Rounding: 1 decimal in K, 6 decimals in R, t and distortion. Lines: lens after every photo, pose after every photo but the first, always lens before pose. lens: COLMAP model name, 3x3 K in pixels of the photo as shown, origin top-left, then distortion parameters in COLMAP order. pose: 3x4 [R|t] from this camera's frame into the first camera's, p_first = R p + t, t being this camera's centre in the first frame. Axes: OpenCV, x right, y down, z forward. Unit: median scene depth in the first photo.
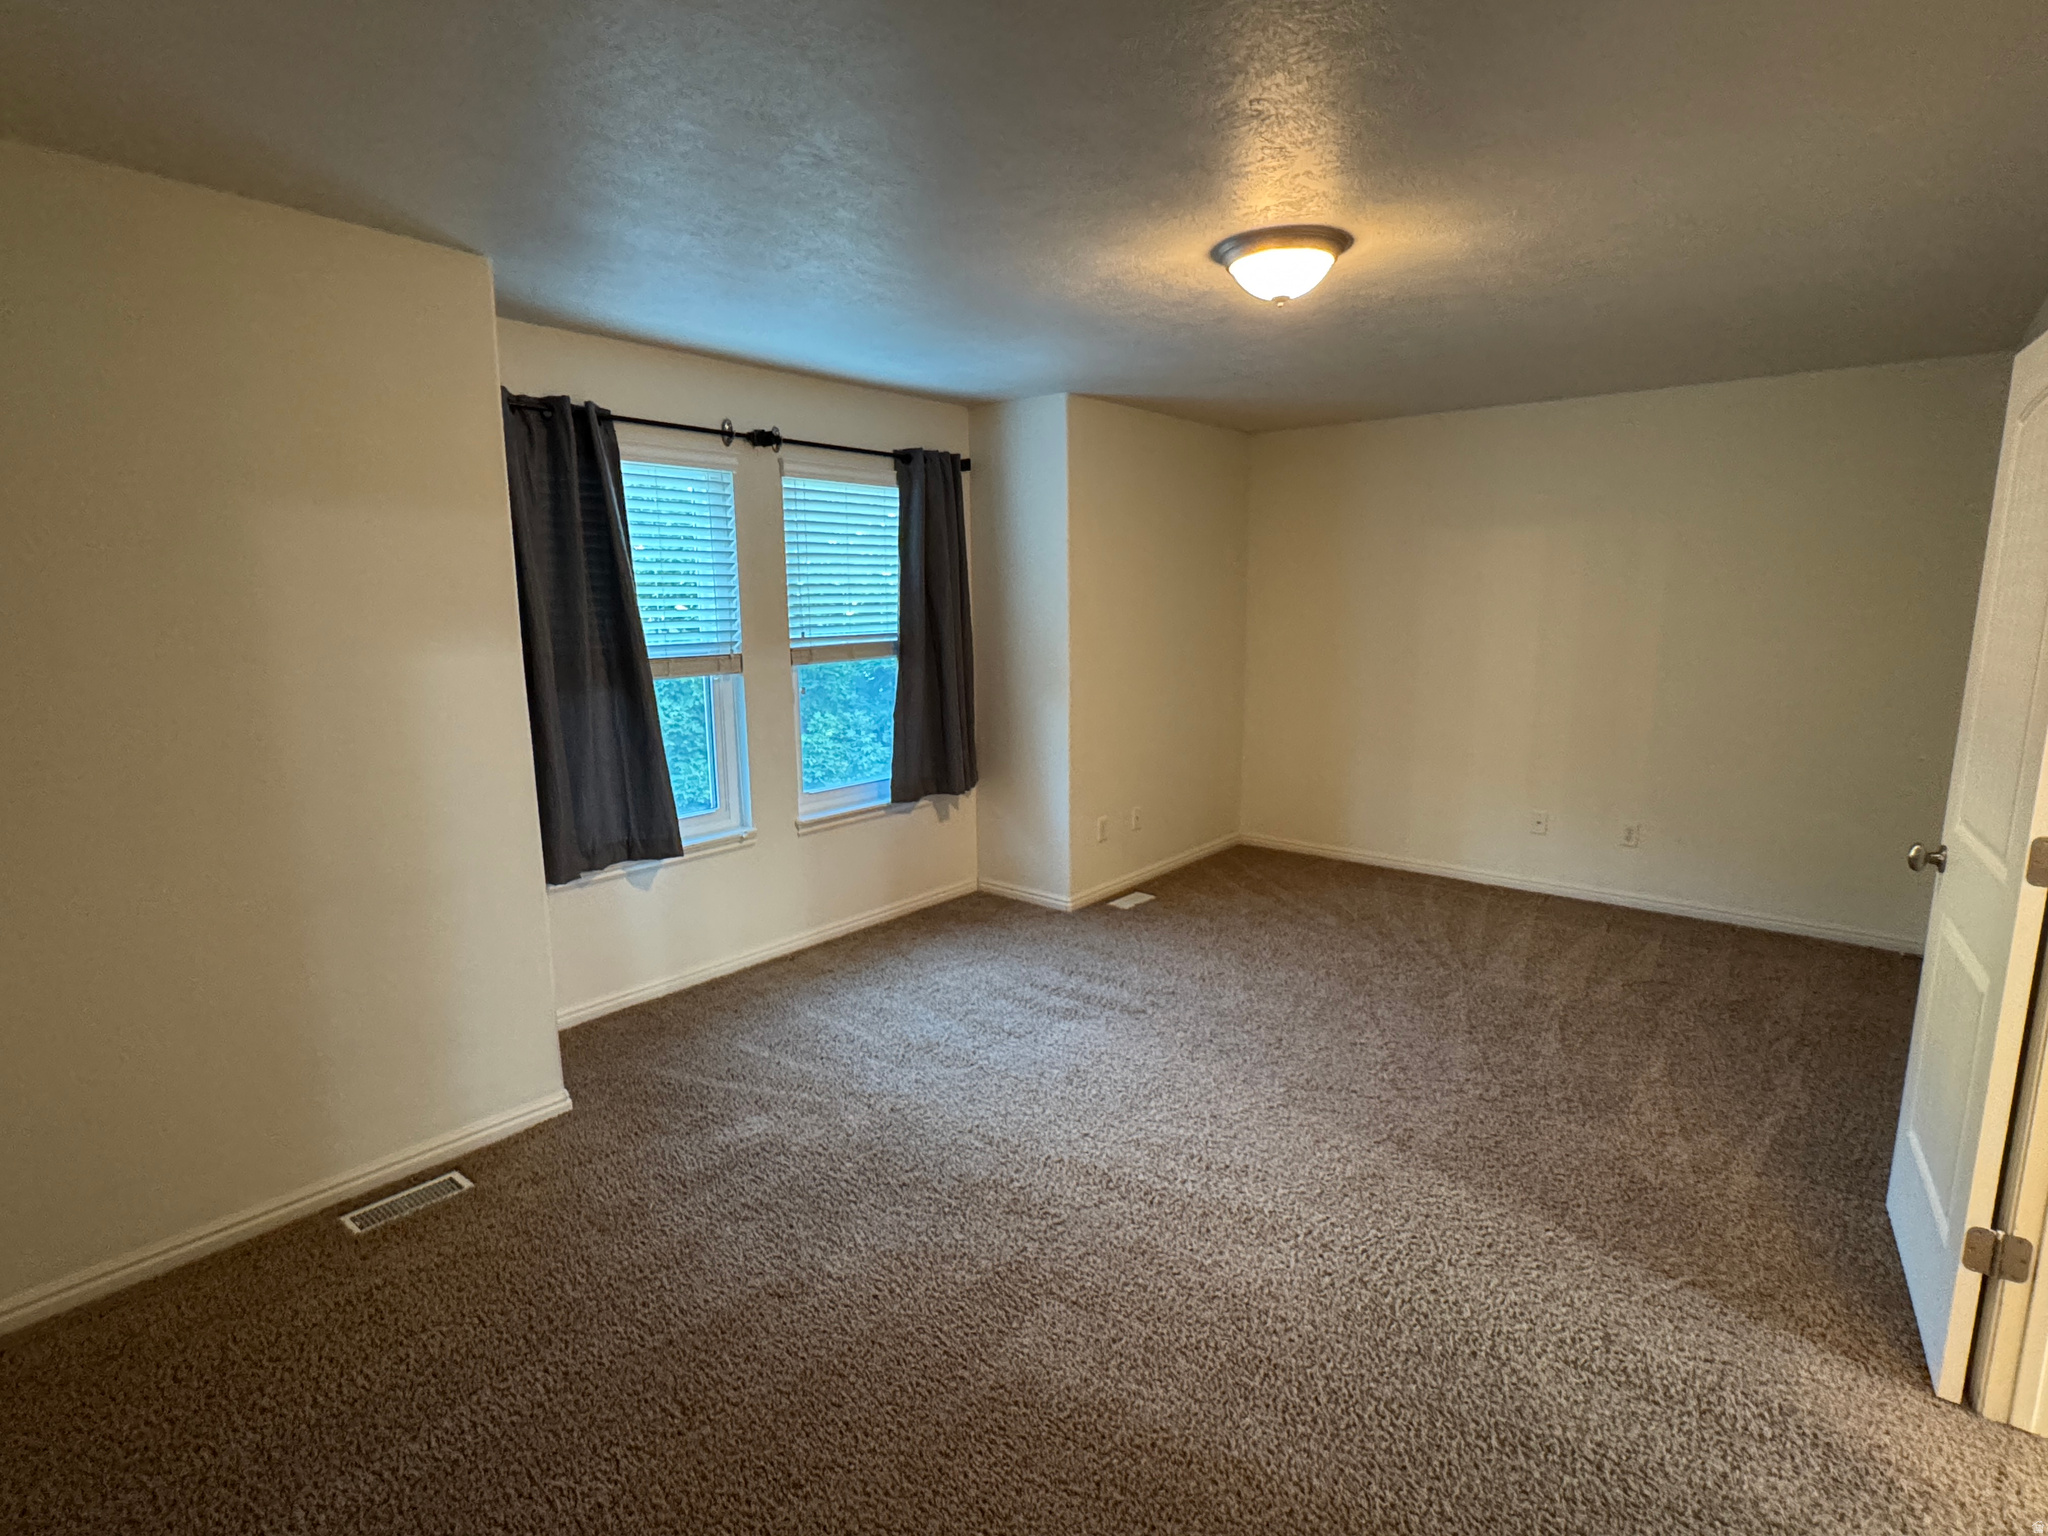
lens RADIAL K [[1022.7, 0, 1027.3], [0, 1022.7, 766.8], [0, 0, 1]] dist [0.000212, 0.000064]
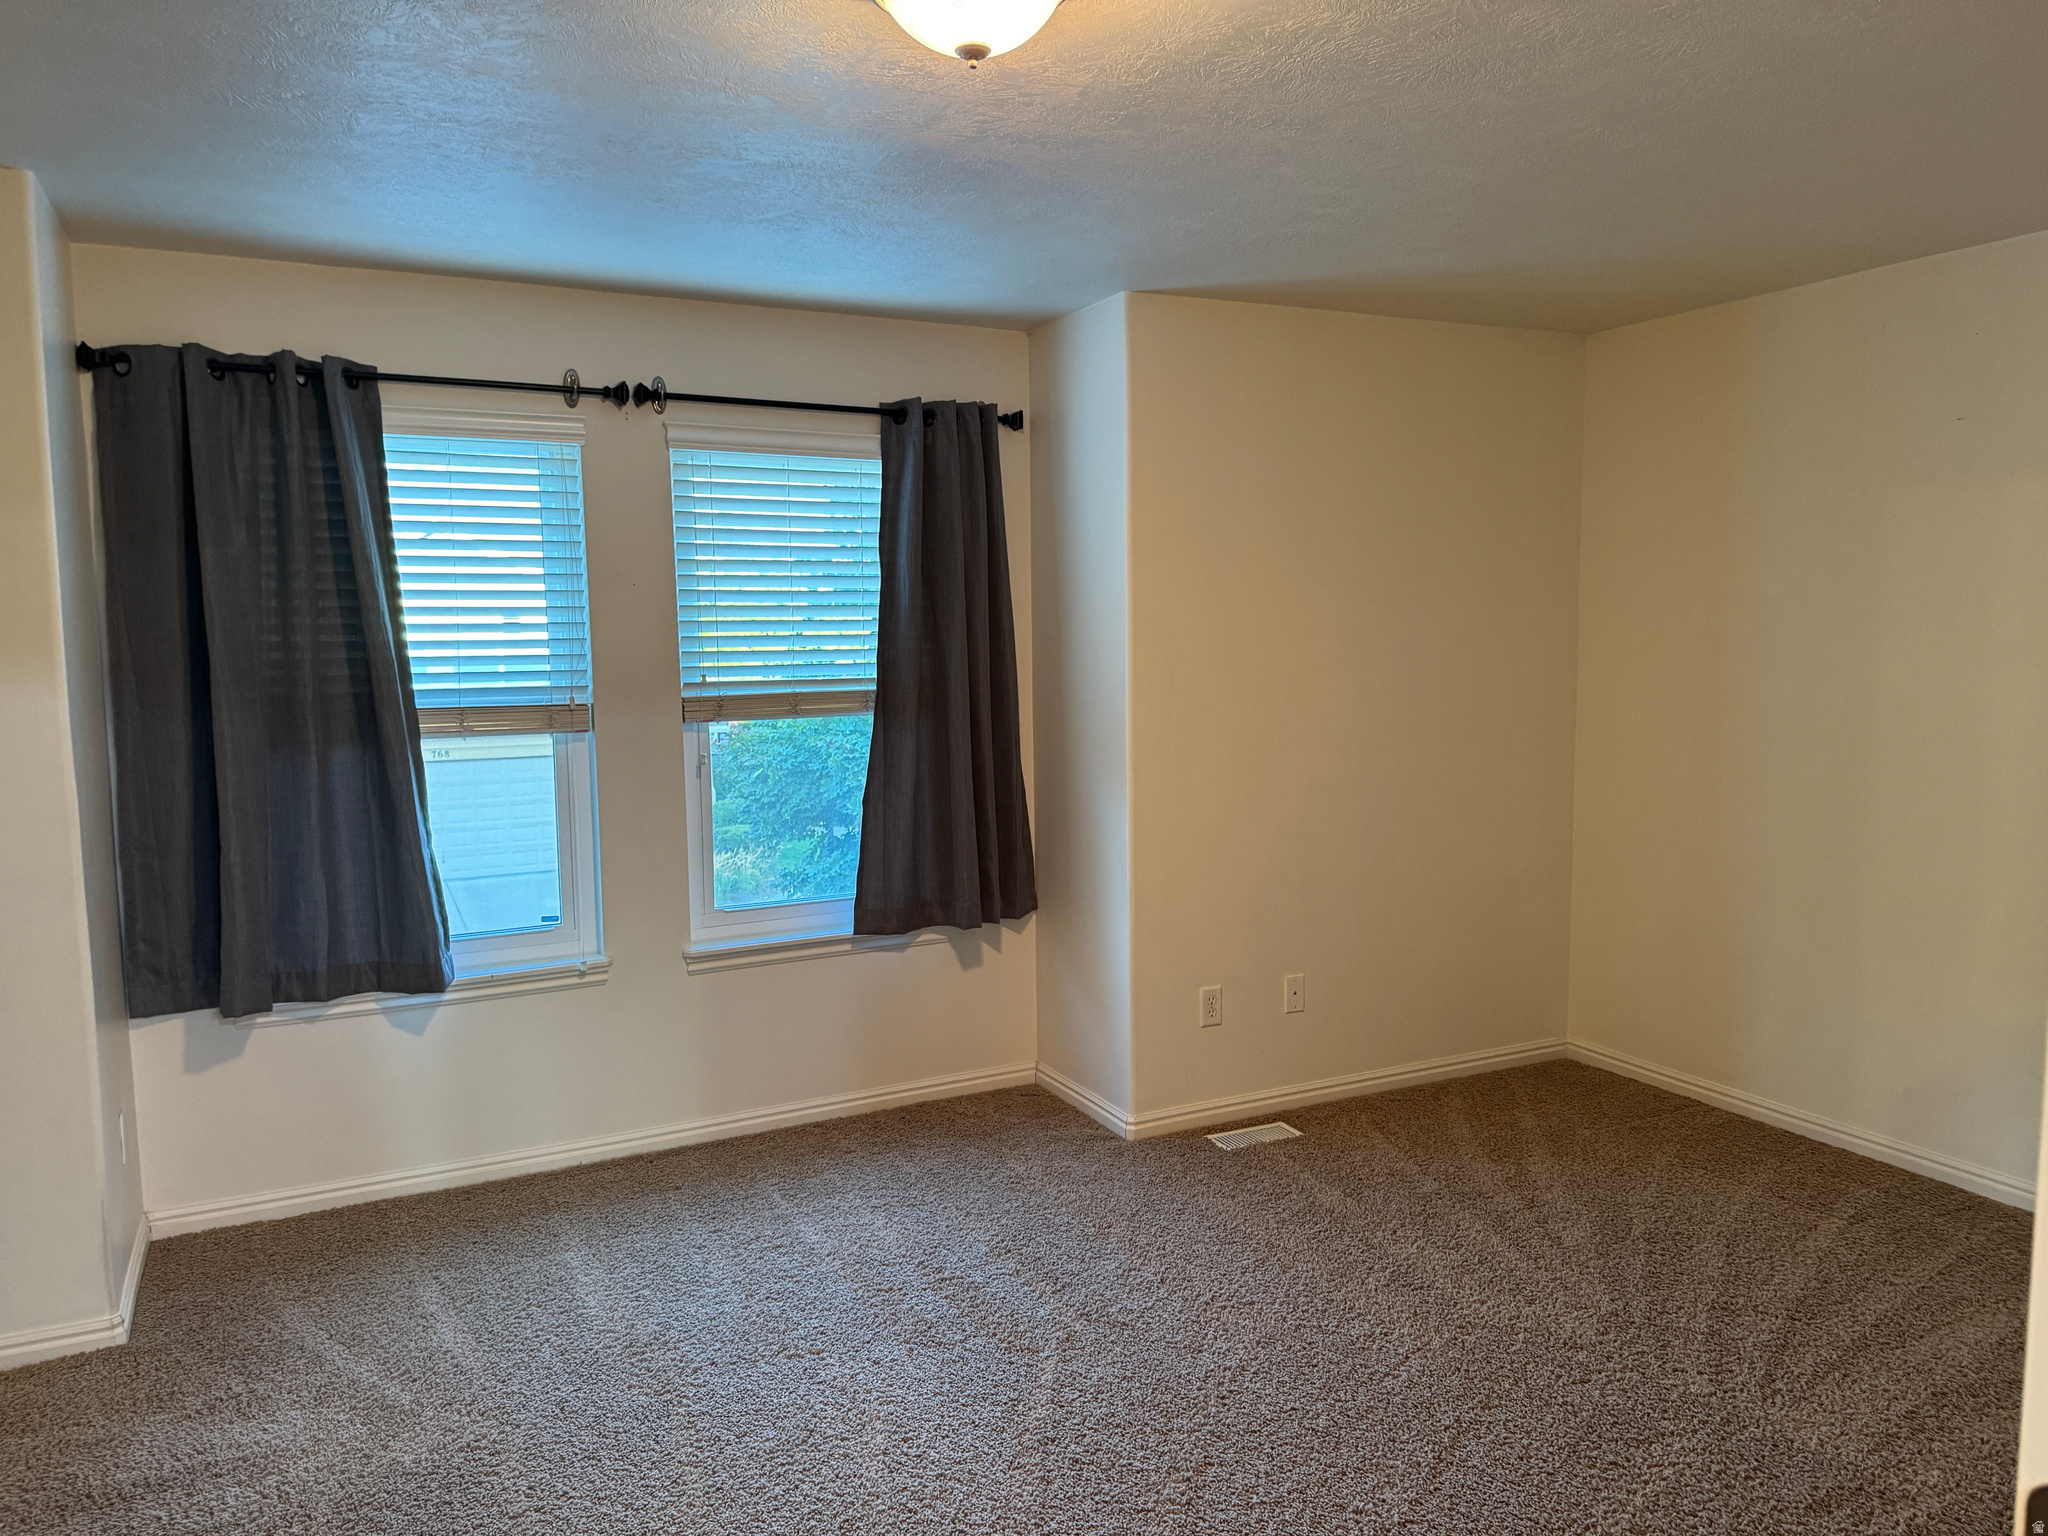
lens RADIAL K [[1413.5, 0, 1032.3], [0, 1413.5, 776.3], [0, 0, 1]] dist [0.107934, -0.155223]
pose [[0.917808, 0.040610, -0.394943, 0.348316], [-0.063914, 0.996894, -0.046025, -0.033626], [0.391847, 0.067484, 0.917552, 0.215149]]
